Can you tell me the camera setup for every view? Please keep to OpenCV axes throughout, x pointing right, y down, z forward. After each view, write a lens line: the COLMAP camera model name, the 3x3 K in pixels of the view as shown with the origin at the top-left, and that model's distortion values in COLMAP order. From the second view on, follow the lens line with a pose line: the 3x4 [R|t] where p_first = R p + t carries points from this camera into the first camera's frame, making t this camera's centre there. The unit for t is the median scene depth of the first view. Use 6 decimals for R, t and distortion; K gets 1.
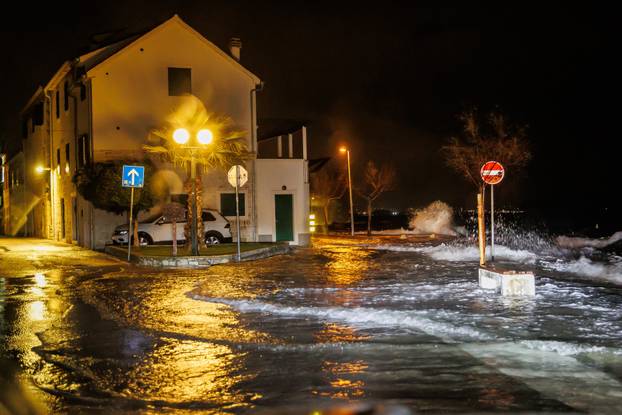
lens RADIAL K [[866.5, 0, 311.1], [0, 866.5, 216.0], [0, 0, 1]] dist [0.002237, -0.009675]
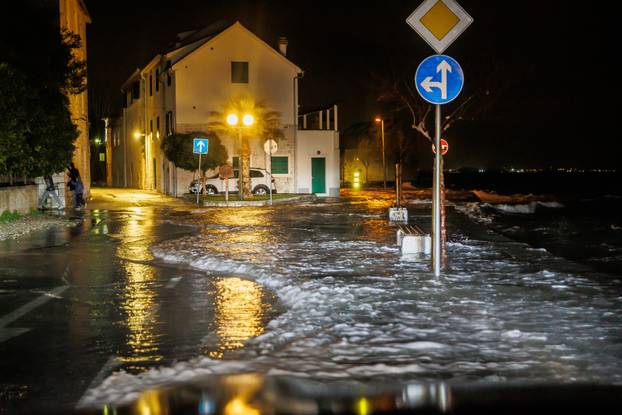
lens RADIAL K [[961.8, 0, 311.0], [0, 961.8, 207.5], [0, 0, 1]] dist [0.001597, -0.011666]
pose [[0.992645, 0.015400, -0.120078, 0.135460], [-0.010744, 0.999169, 0.039327, -0.006710], [0.120584, -0.037748, 0.991985, -0.454391]]
